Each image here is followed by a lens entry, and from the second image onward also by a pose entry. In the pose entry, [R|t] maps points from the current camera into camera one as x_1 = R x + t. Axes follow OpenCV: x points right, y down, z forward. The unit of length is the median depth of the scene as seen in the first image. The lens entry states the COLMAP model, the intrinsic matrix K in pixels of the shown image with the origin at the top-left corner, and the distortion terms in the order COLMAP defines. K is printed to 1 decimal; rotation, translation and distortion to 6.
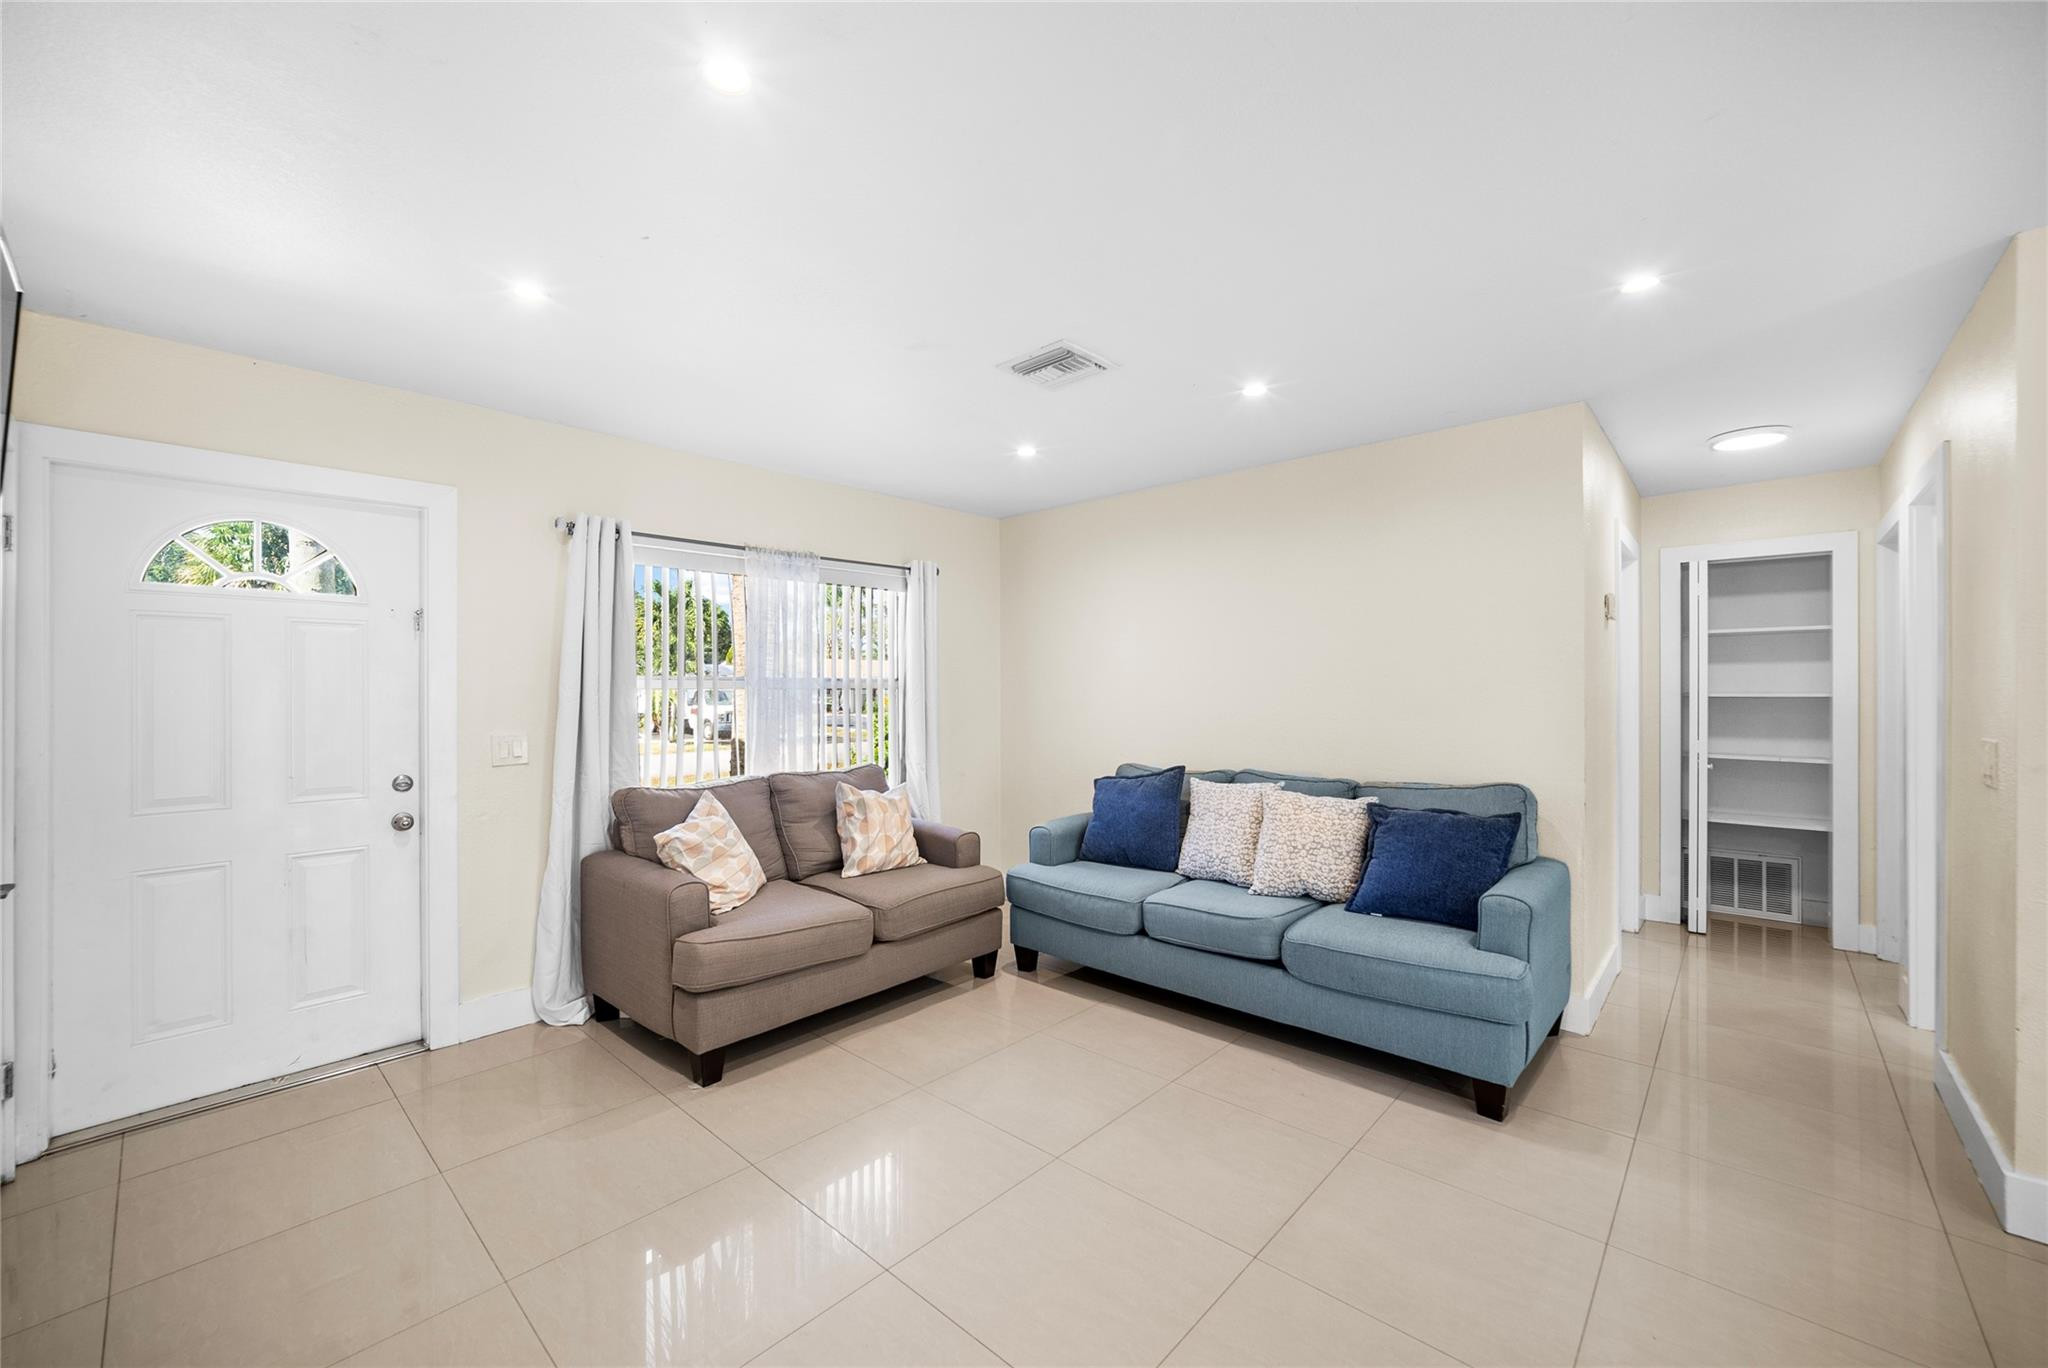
lens RADIAL K [[828.9, 0, 1032.8], [0, 828.9, 689.9], [0, 0, 1]] dist [-0.014598, 0.000426]
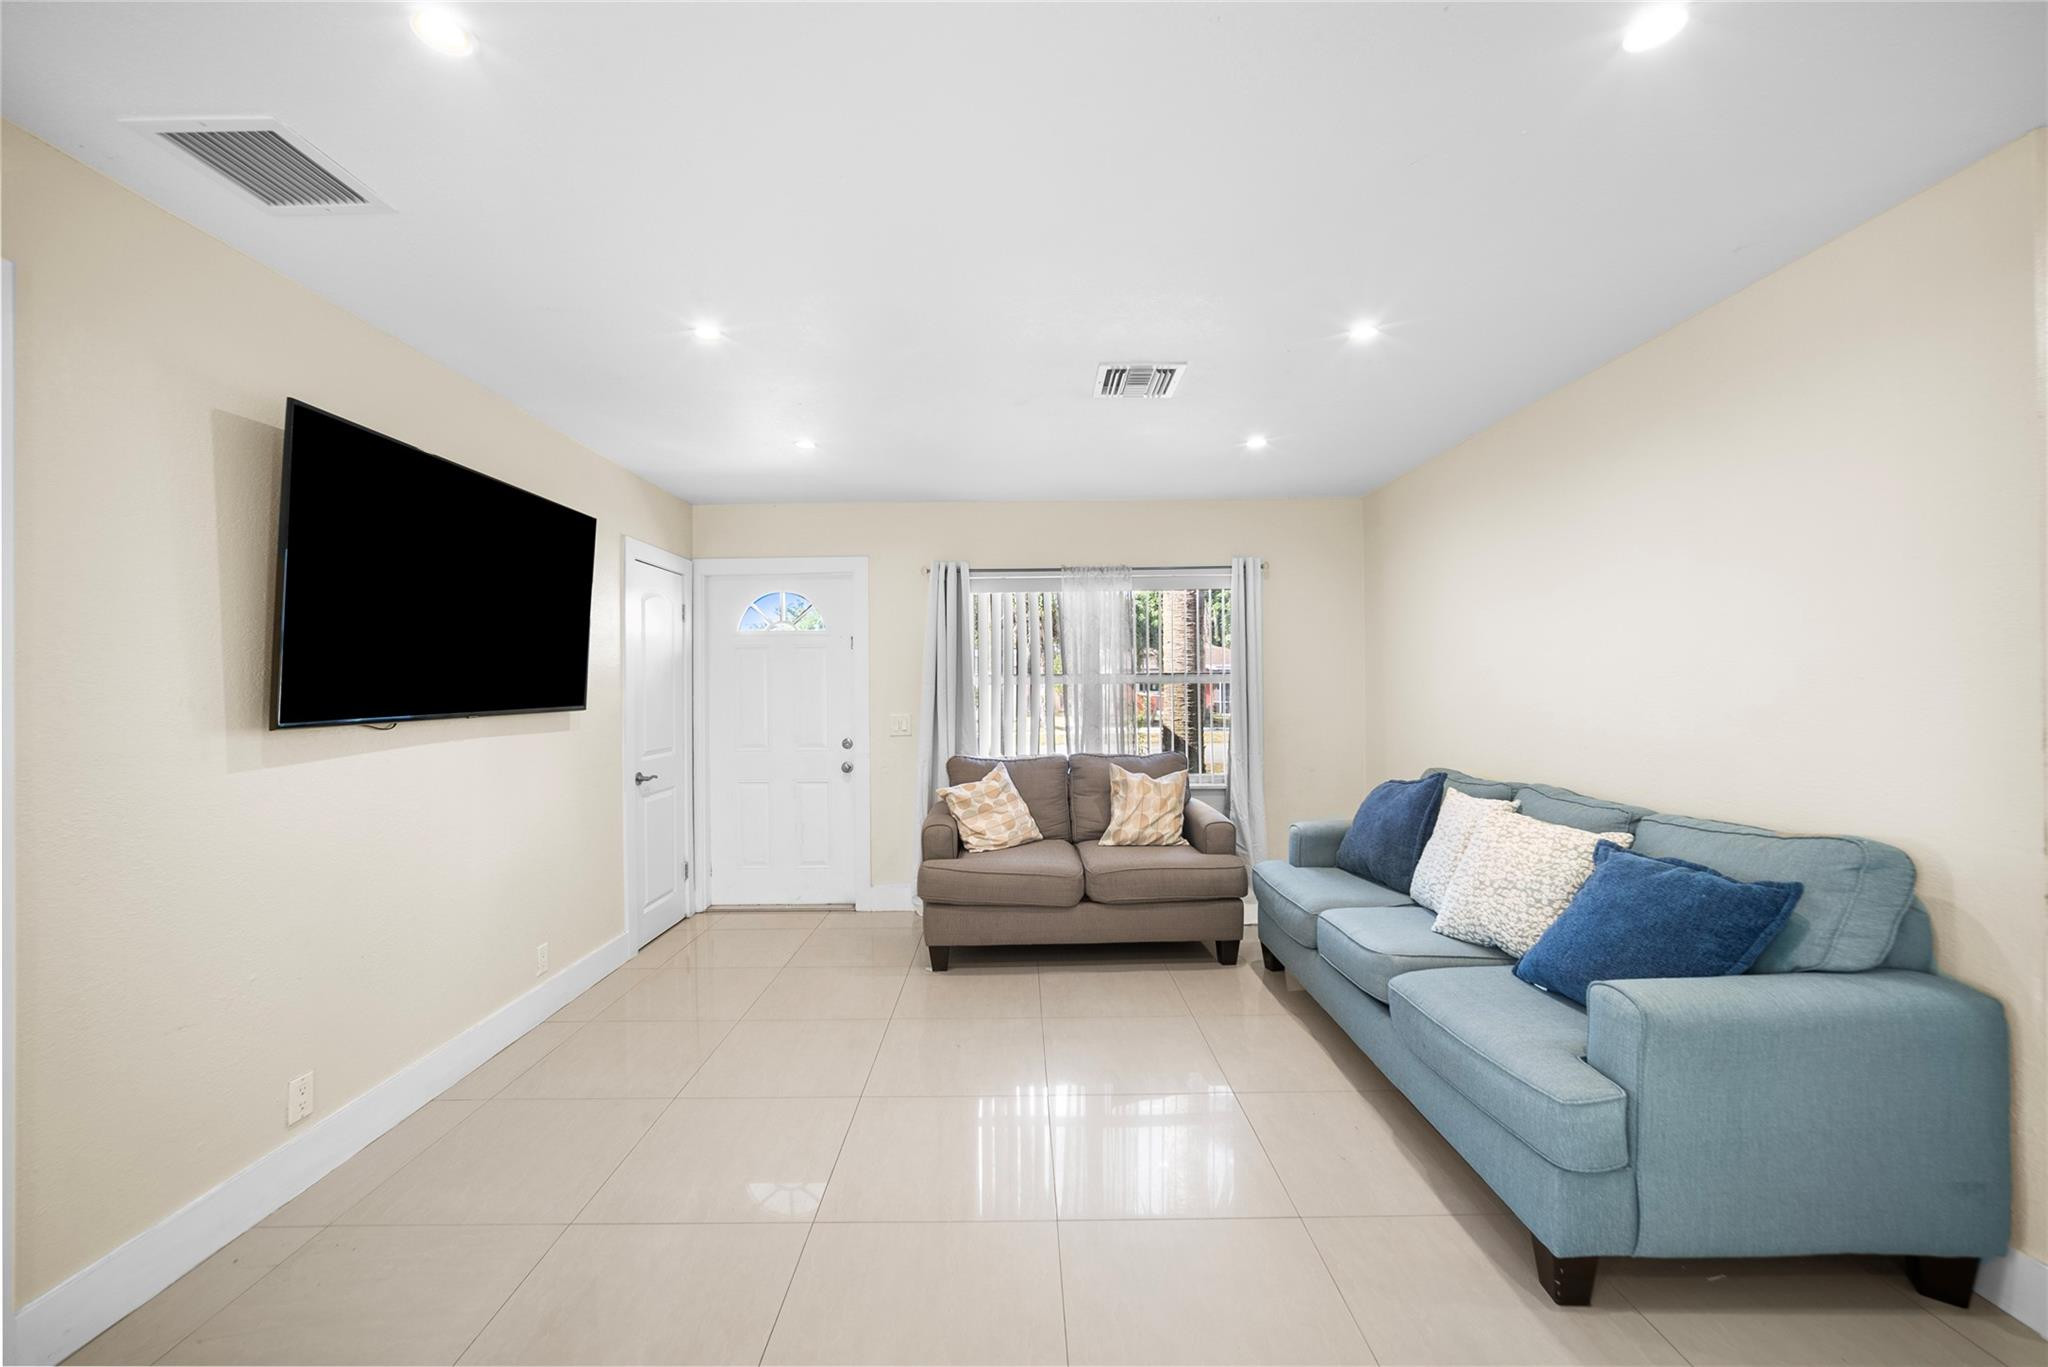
lens RADIAL K [[828.9, 0, 1015.4], [0, 828.9, 674.6], [0, 0, 1]] dist [-0.014598, 0.000426]
pose [[0.654684, -0.014430, -0.755765, 0.589234], [0.012078, 0.999890, -0.008628, -0.004860], [0.755807, -0.003480, 0.654786, 0.148183]]
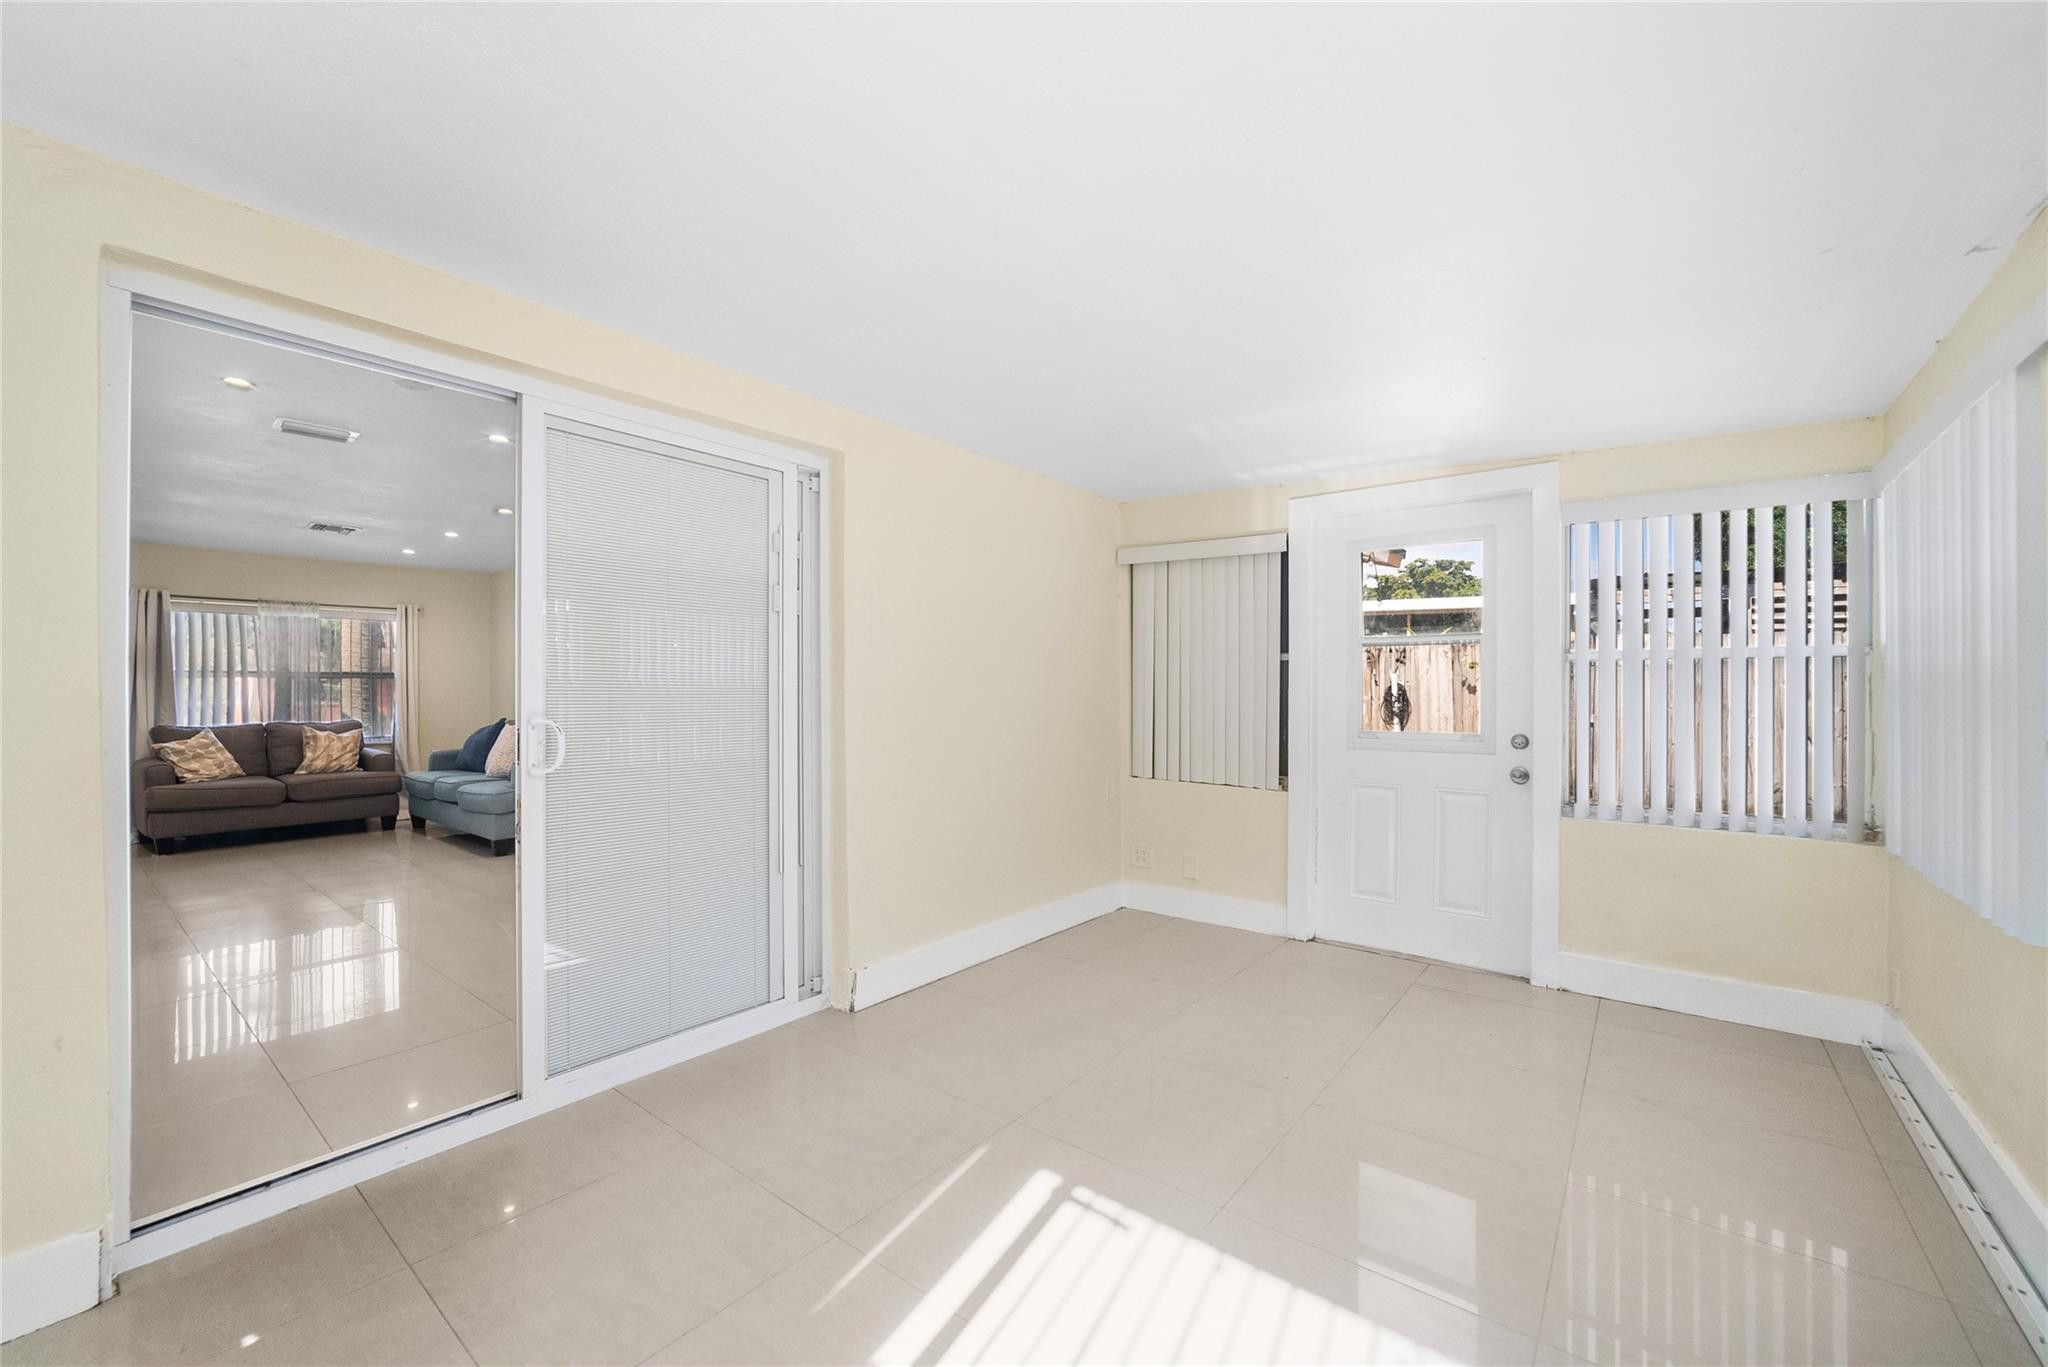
lens RADIAL K [[828.3, 0, 1033.8], [0, 828.3, 703.9], [0, 0, 1]] dist [-0.015910, 0.003719]
pose [[0.999527, -0.002453, 0.030663, 1.446864], [0.002011, 0.999894, 0.014420, 0.040242], [-0.030695, -0.014351, 0.999426, -0.963460]]
